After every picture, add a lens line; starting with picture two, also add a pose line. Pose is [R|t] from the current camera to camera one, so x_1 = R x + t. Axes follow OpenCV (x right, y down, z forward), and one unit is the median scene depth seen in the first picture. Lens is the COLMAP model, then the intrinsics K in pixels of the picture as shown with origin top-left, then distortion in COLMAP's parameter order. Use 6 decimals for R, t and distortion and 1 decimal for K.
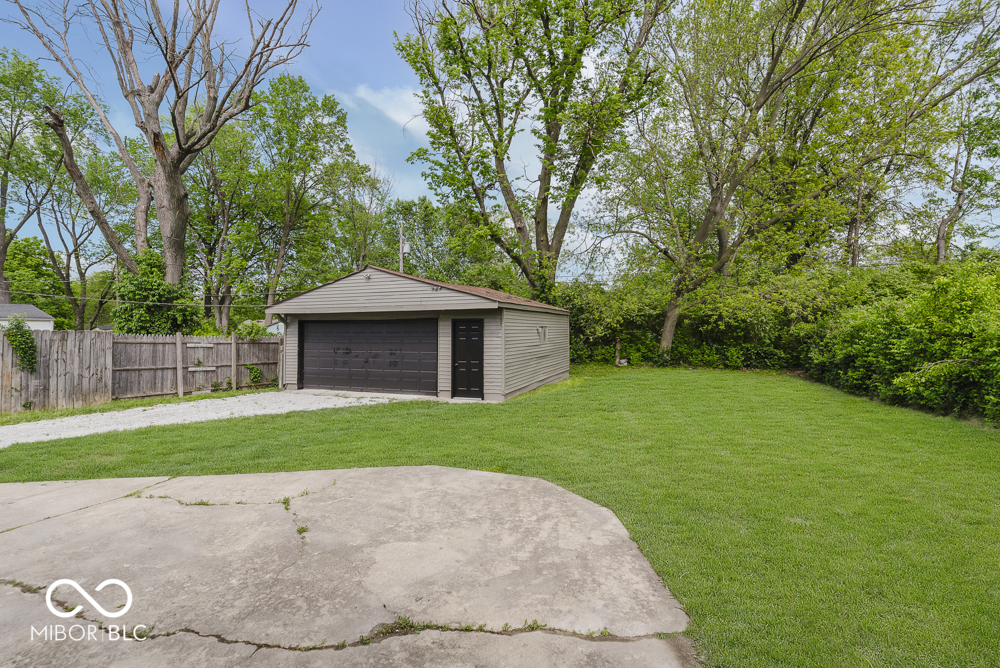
lens RADIAL K [[438.3, 0, 514.2], [0, 438.3, 335.3], [0, 0, 1]] dist [-0.000031, -0.000461]
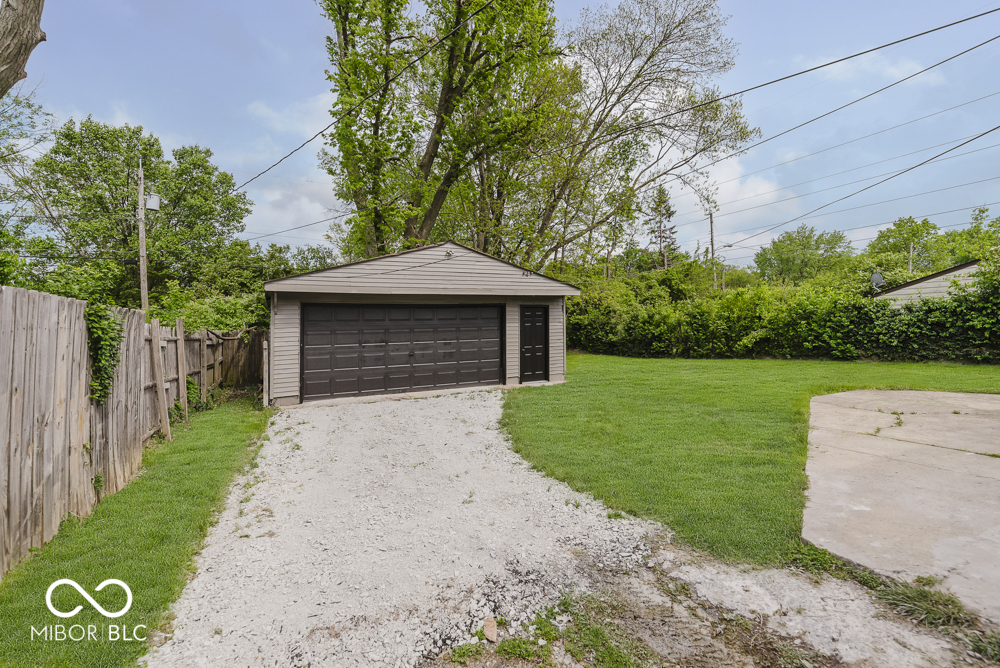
lens RADIAL K [[438.3, 0, 514.2], [0, 438.3, 335.3], [0, 0, 1]] dist [-0.000031, -0.000461]
pose [[0.682722, -0.033624, 0.729904, -0.872962], [0.020750, 0.999430, 0.026632, 0.005382], [-0.730383, -0.003036, 0.683031, 0.326091]]
